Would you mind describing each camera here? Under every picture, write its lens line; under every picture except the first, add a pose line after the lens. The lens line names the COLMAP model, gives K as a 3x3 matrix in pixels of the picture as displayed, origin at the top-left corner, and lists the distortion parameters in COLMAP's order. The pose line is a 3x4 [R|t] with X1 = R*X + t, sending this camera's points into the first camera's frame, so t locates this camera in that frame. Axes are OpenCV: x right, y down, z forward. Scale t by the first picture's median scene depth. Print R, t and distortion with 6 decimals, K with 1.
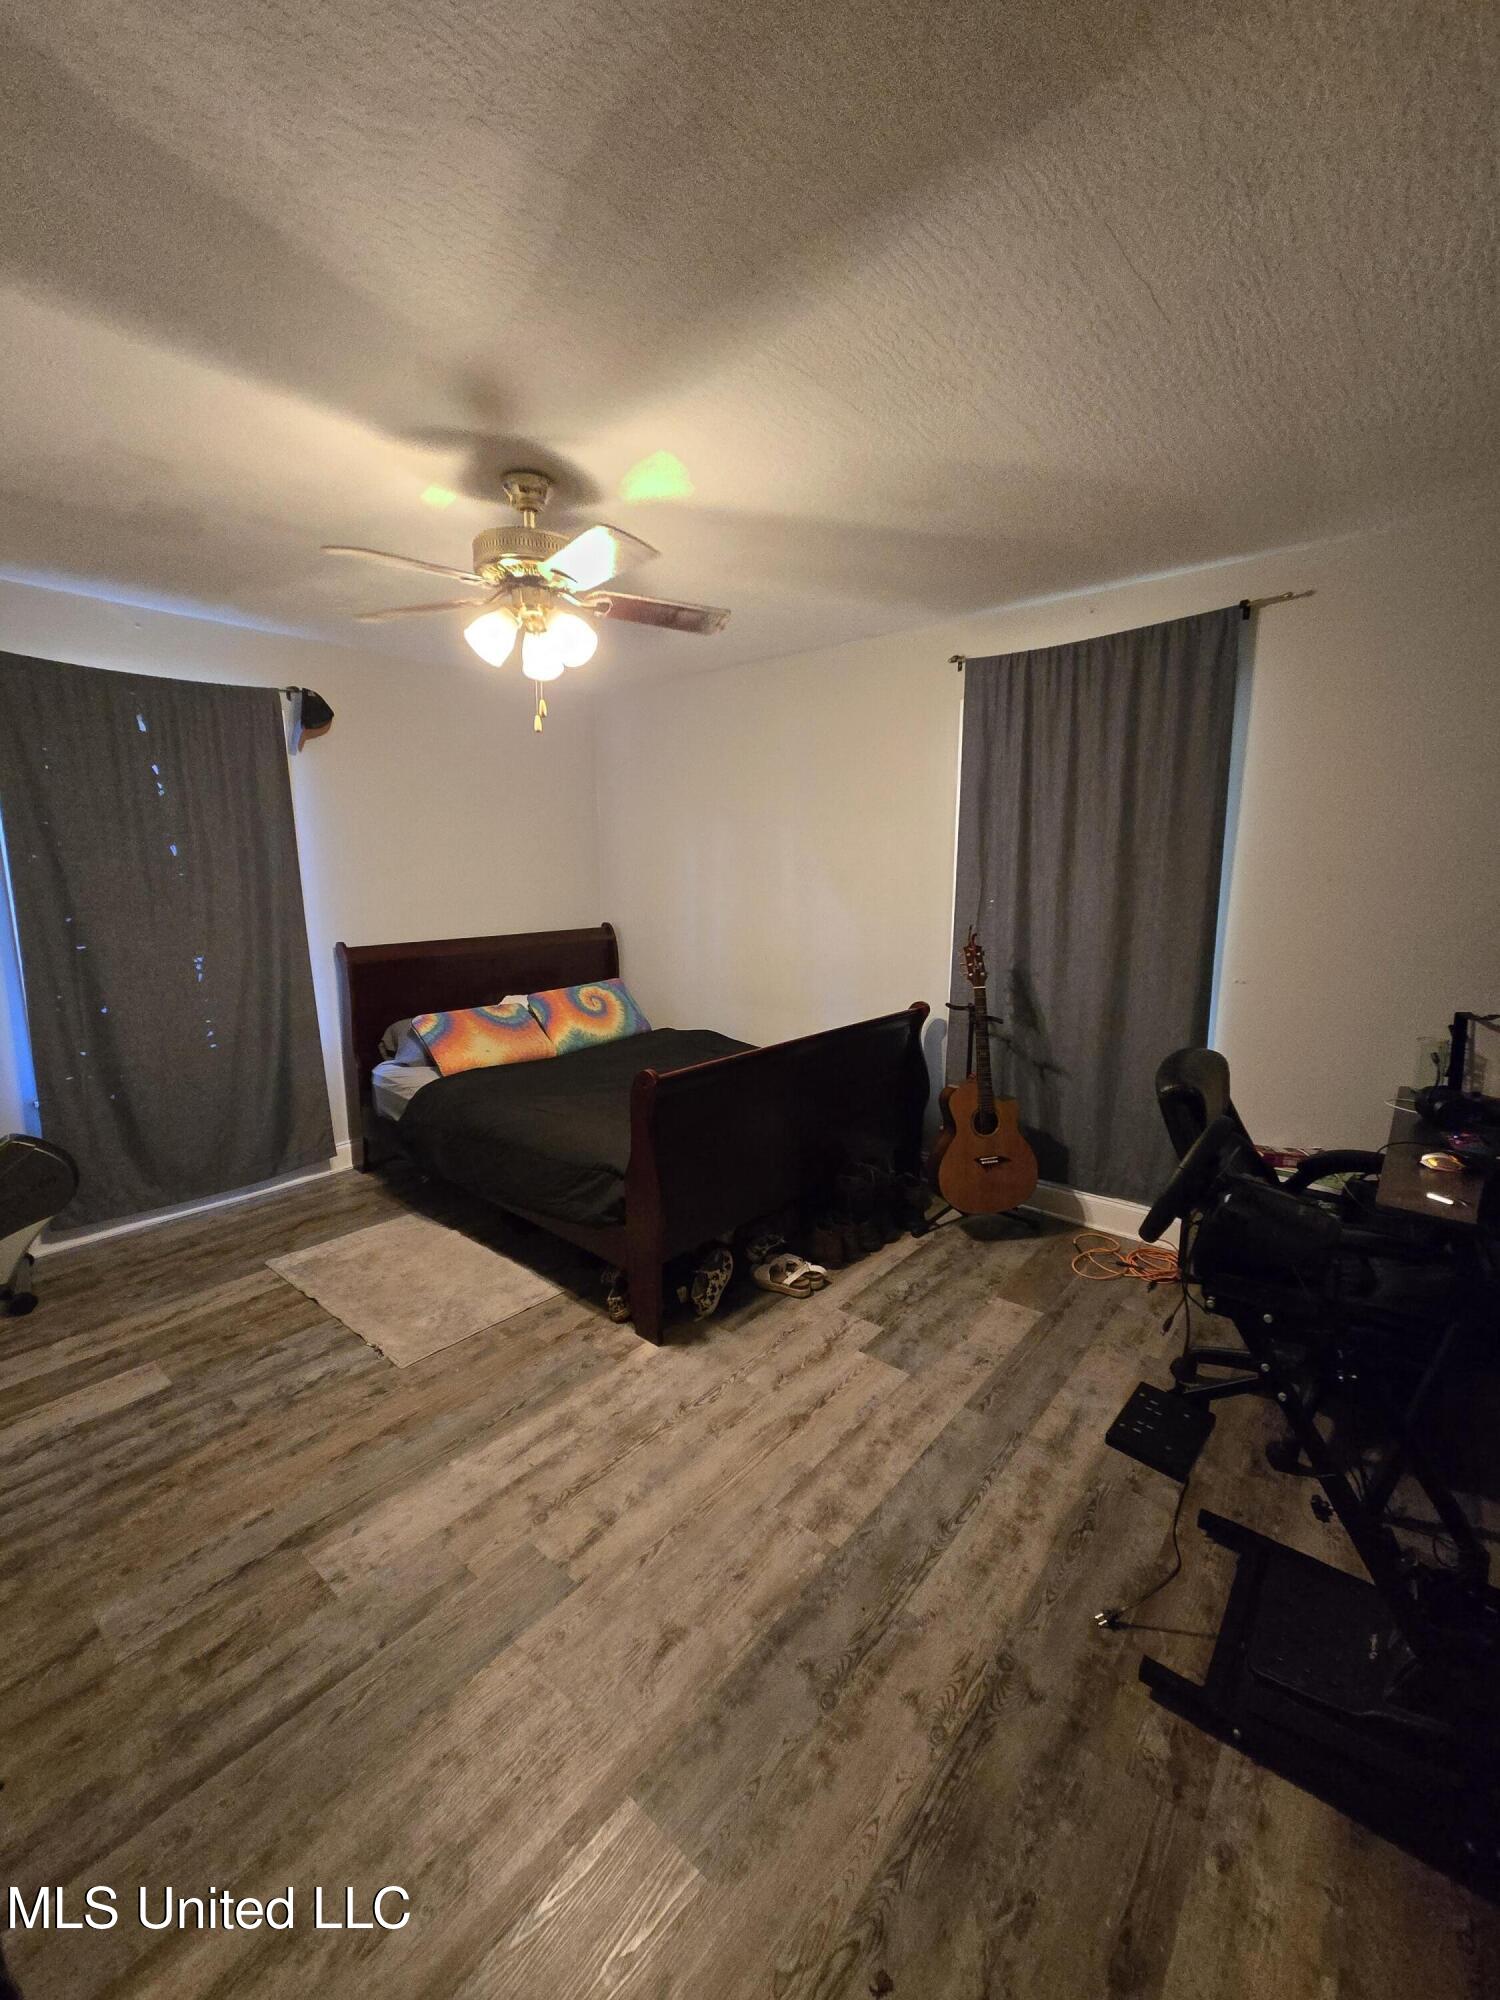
lens RADIAL K [[805.7, 0, 733.8], [0, 805.7, 1000.9], [0, 0, 1]] dist [0.002456, -0.001633]
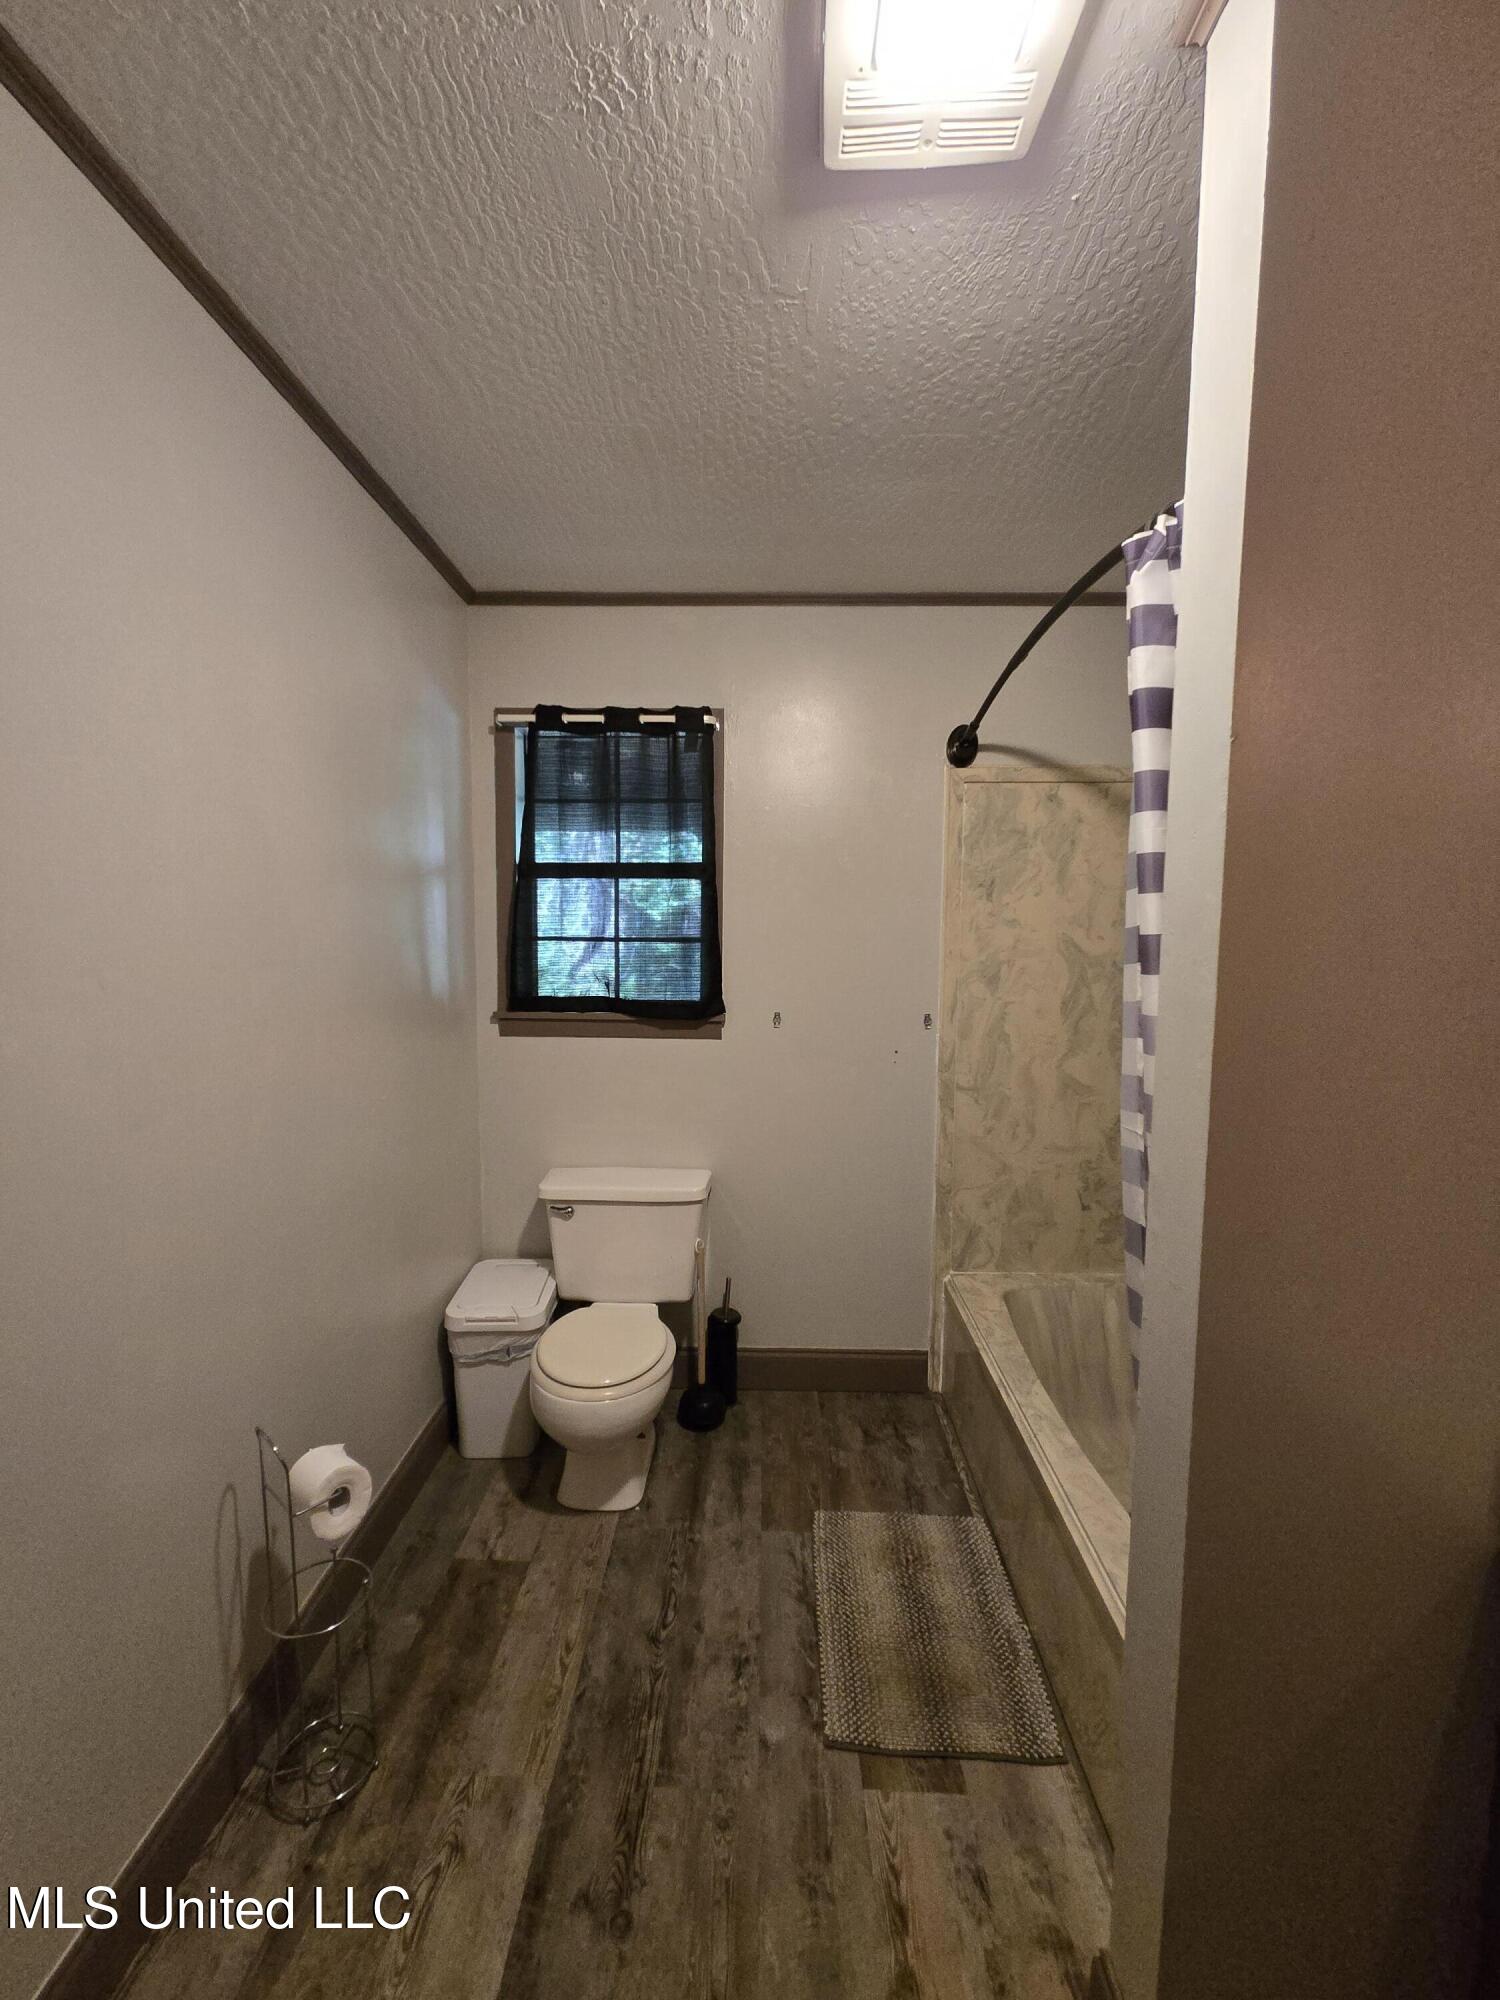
lens RADIAL K [[805.7, 0, 741.4], [0, 805.7, 1002.0], [0, 0, 1]] dist [0.002456, -0.001633]
pose [[0.779401, -0.043456, 0.625016, -0.389141], [0.095951, 0.994102, -0.050534, -0.036849], [-0.619134, 0.099357, 0.778974, 0.263990]]
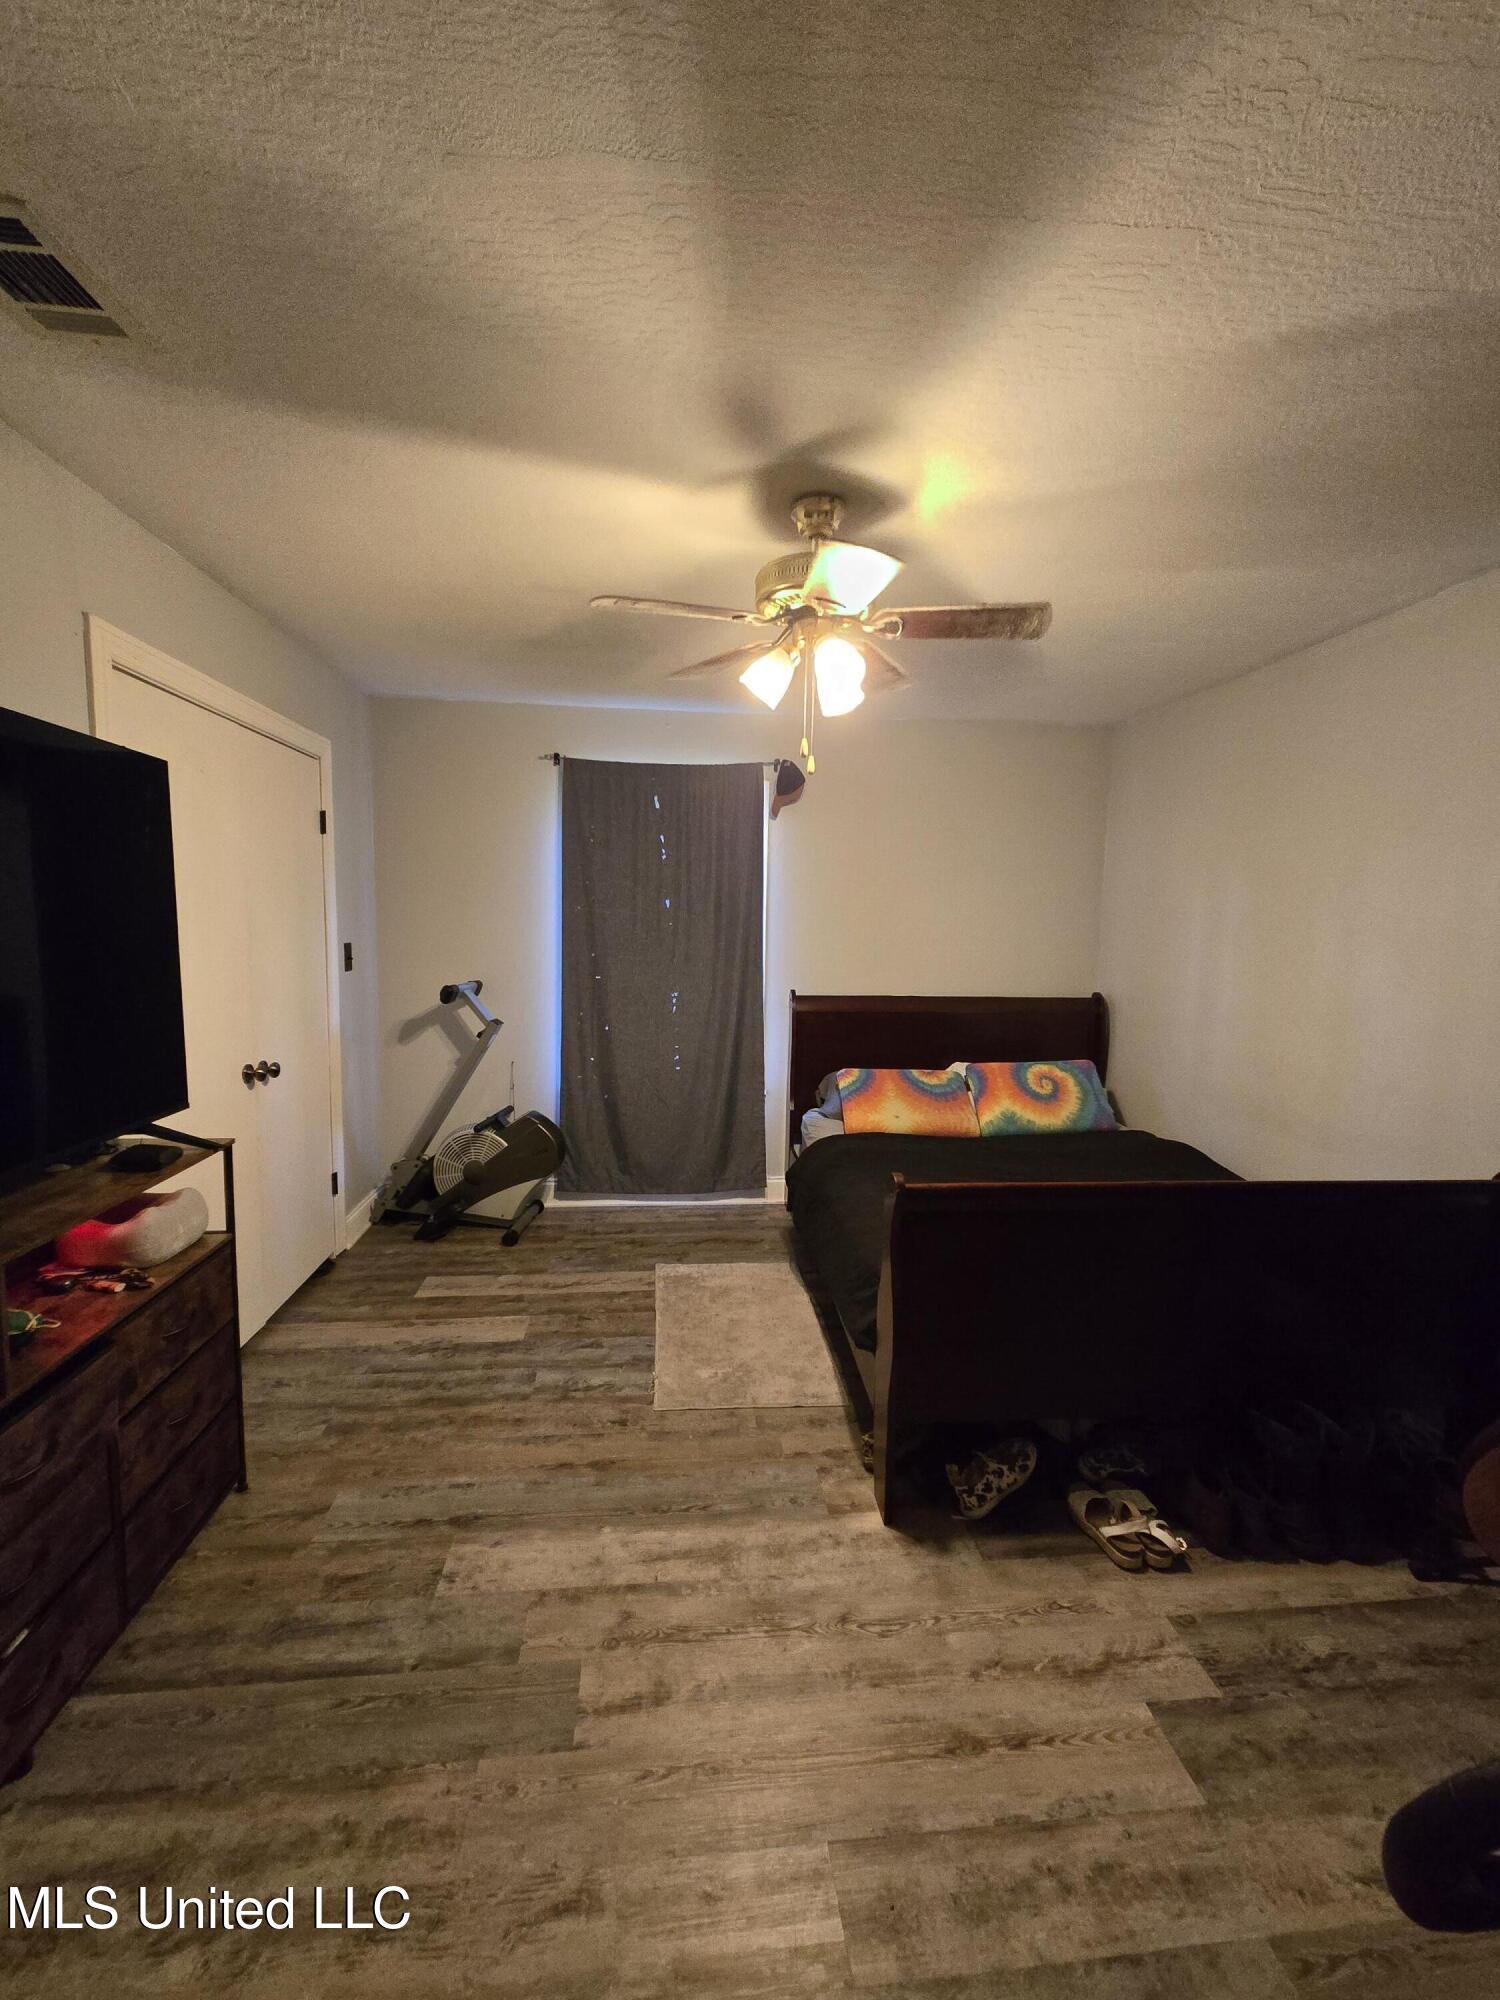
lens RADIAL K [[805.7, 0, 754.2], [0, 805.7, 993.2], [0, 0, 1]] dist [0.002456, -0.001633]
pose [[0.724747, 0.083024, -0.683995, 0.307750], [-0.138176, 0.990060, -0.026233, -0.048970], [0.675018, 0.113524, 0.729015, 0.272924]]
